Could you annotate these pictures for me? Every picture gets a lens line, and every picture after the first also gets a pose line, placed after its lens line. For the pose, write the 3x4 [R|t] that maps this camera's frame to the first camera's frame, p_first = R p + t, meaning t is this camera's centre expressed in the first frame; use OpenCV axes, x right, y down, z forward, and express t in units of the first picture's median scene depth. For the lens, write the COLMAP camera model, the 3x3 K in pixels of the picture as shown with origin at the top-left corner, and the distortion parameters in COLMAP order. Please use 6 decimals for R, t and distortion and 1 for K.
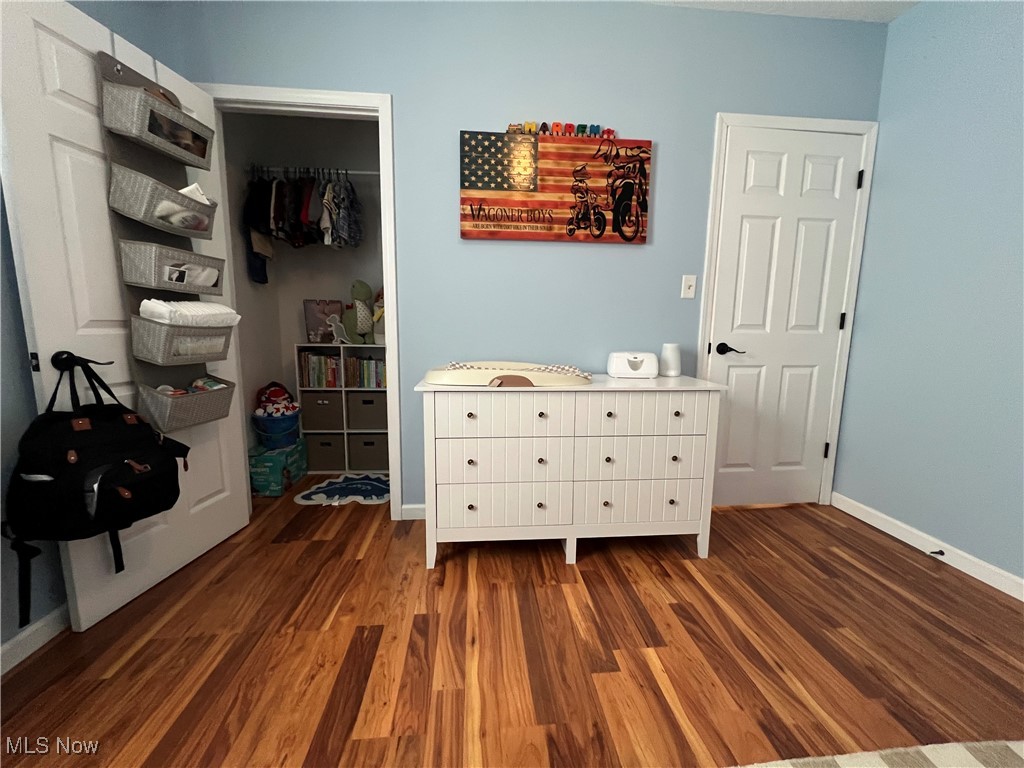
lens RADIAL K [[411.4, 0, 513.2], [0, 411.4, 381.1], [0, 0, 1]] dist [0.002257, -0.000356]
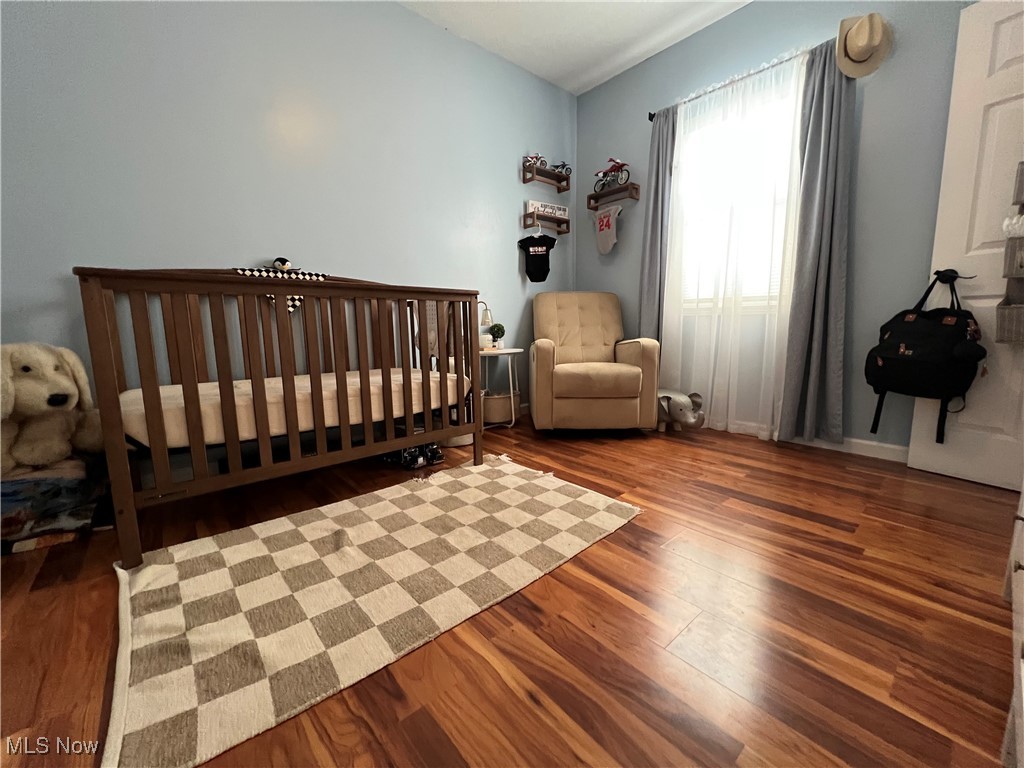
lens RADIAL K [[411.4, 0, 512.3], [0, 411.4, 381.8], [0, 0, 1]] dist [0.002257, -0.000356]
pose [[-0.812232, 0.081650, -0.577591, 0.983869], [-0.083447, 0.963708, 0.253580, 0.068251], [0.577334, 0.254165, -0.775941, 1.328018]]
